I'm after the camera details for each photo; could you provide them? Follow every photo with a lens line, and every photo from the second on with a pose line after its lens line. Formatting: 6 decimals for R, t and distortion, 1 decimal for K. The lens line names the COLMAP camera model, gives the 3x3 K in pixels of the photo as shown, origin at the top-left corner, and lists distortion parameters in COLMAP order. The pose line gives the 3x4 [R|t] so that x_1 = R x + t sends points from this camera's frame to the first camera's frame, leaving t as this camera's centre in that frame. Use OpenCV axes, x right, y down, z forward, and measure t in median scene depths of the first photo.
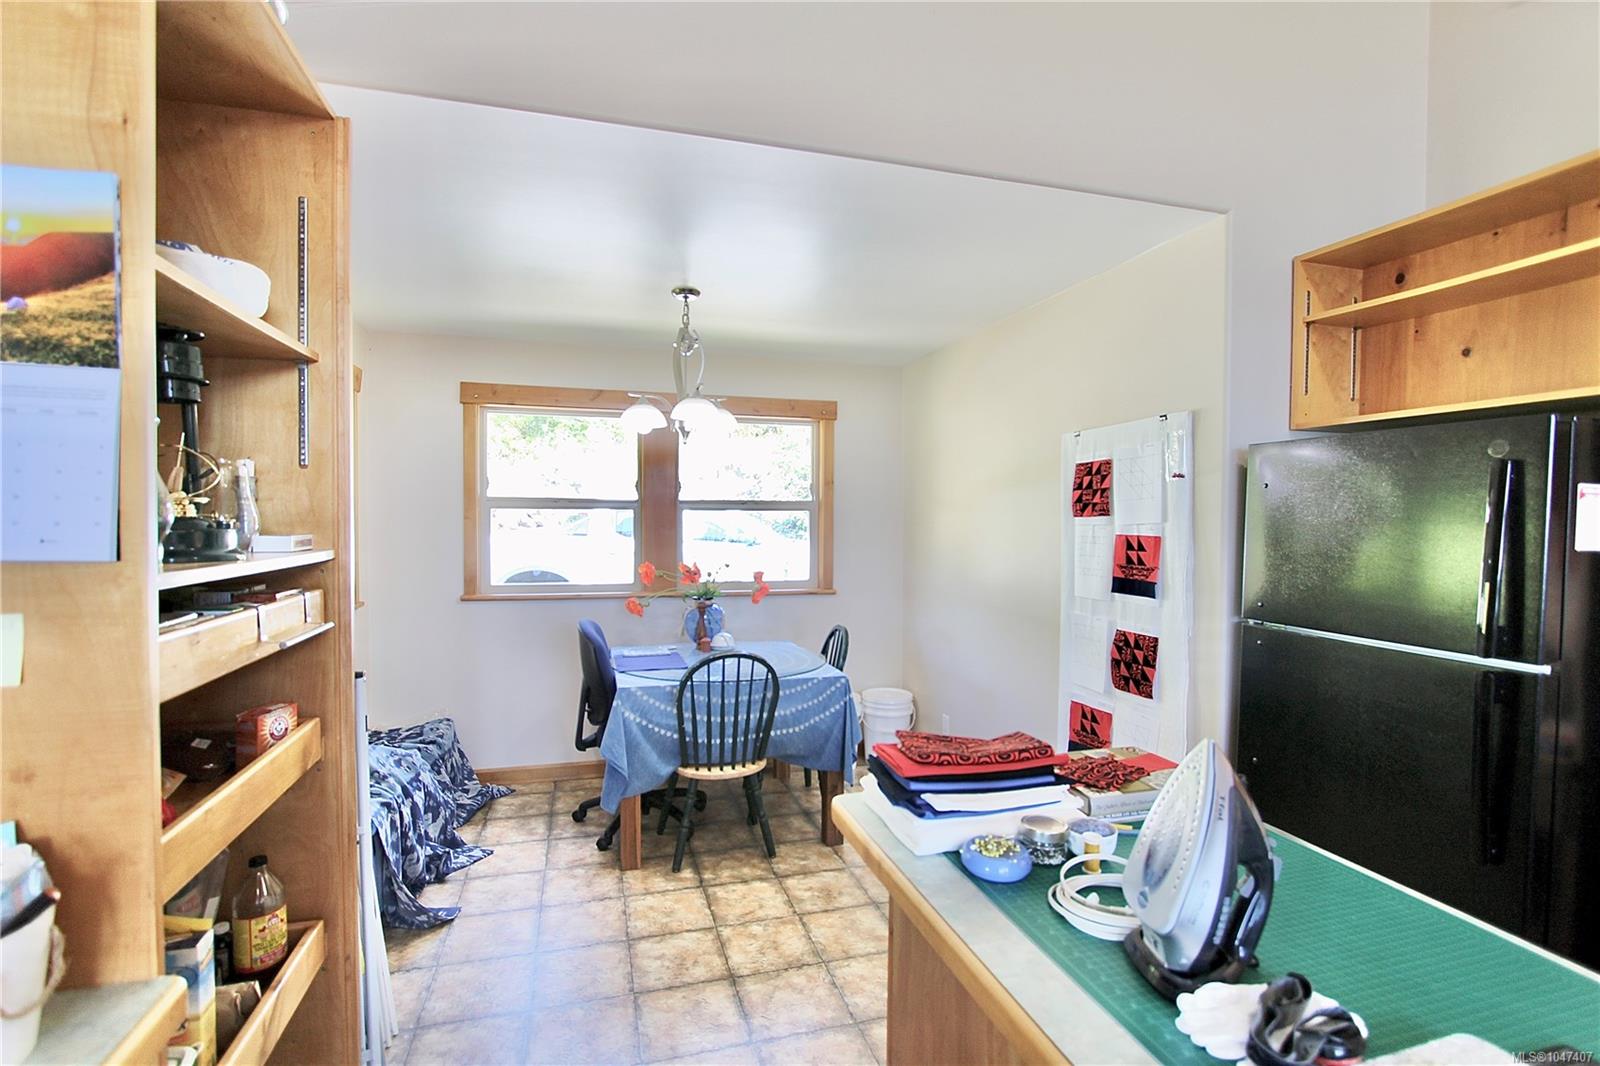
lens RADIAL K [[735.4, 0, 792.1], [0, 735.4, 534.7], [0, 0, 1]] dist [-0.015198, 0.000331]
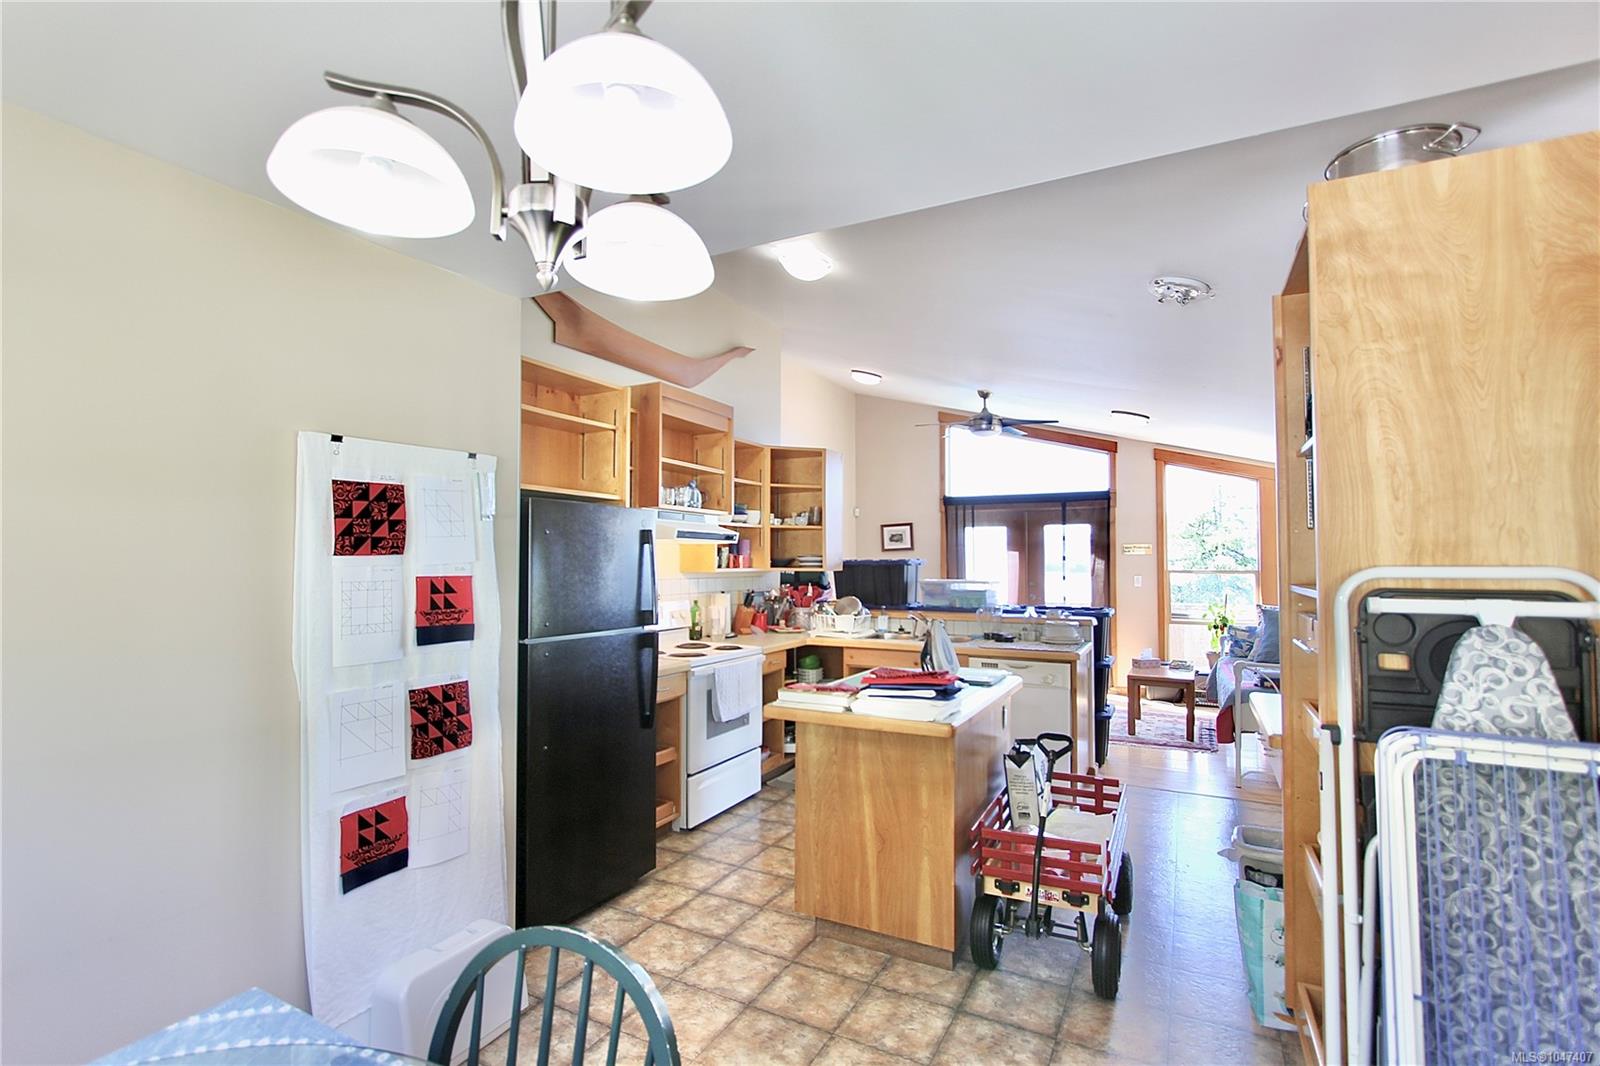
lens RADIAL K [[735.4, 0, 792.1], [0, 735.4, 534.7], [0, 0, 1]] dist [-0.015198, 0.000331]
pose [[-0.720436, 0.017681, 0.693296, -0.475155], [0.011607, 0.999842, -0.013436, -0.033792], [-0.693424, -0.001633, -0.720528, 1.370332]]
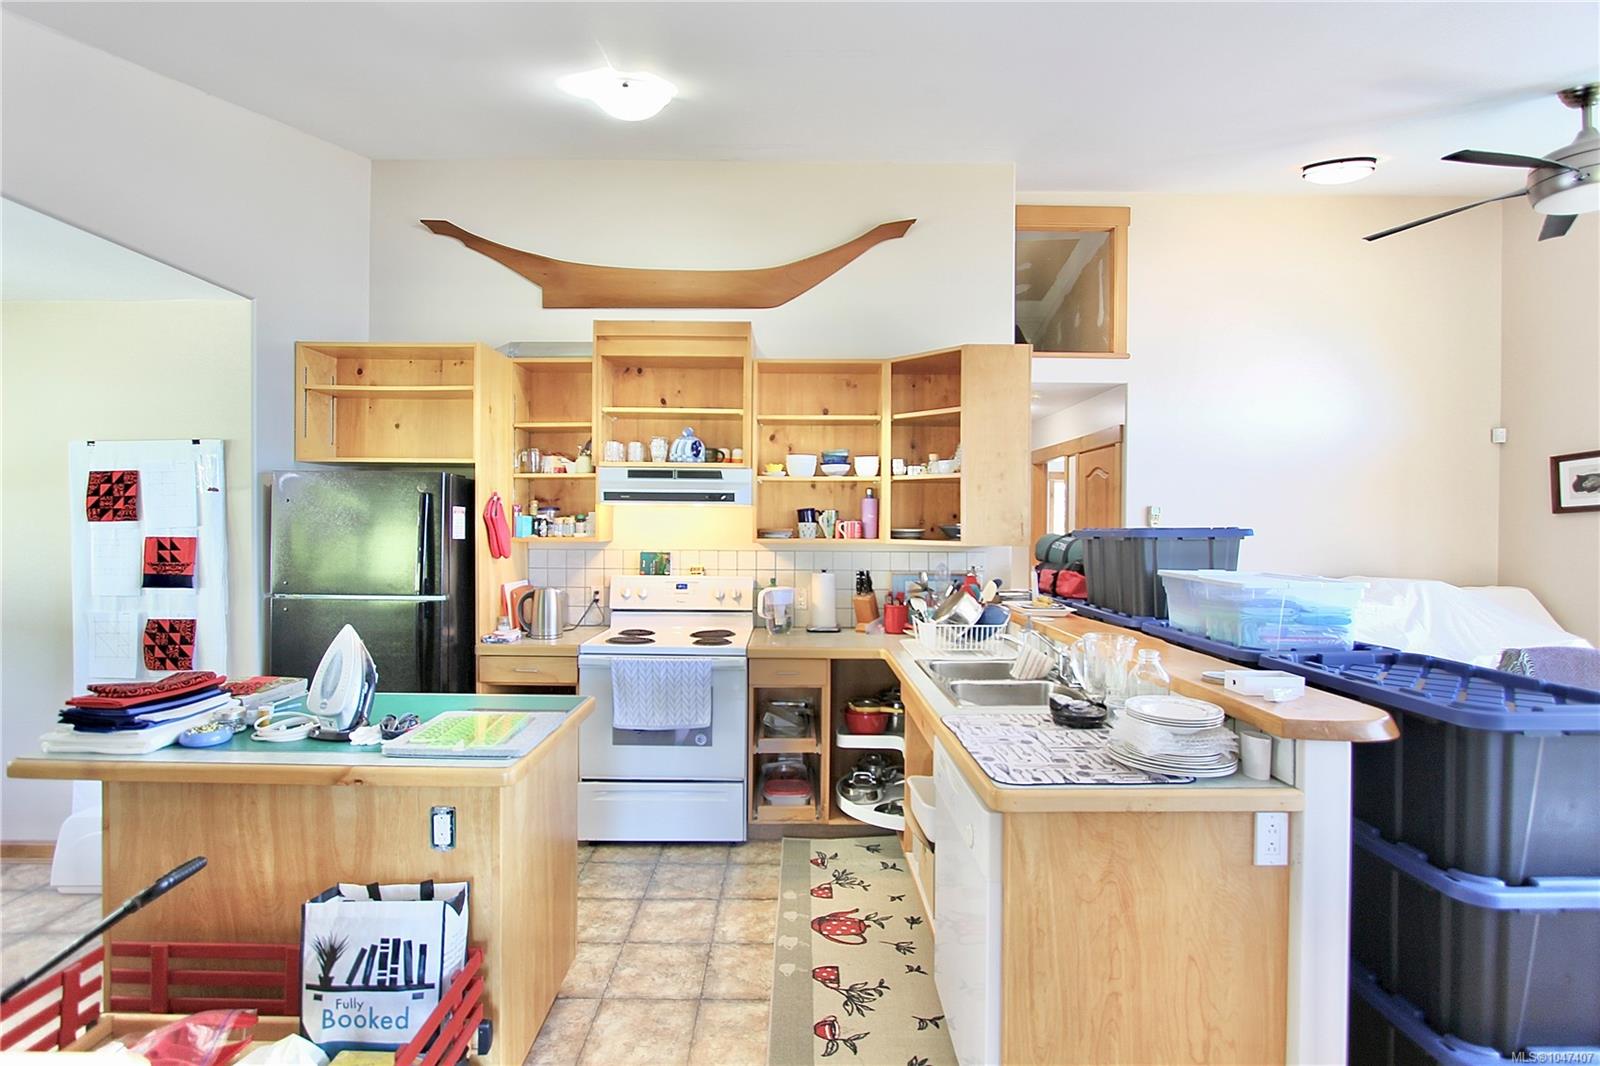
lens RADIAL K [[735.4, 0, 792.1], [0, 735.4, 534.7], [0, 0, 1]] dist [-0.015198, 0.000331]
pose [[0.271574, -0.016833, 0.962270, -0.396150], [0.019184, 0.999743, 0.012074, 0.002082], [-0.962226, 0.015181, 0.271827, -0.297914]]
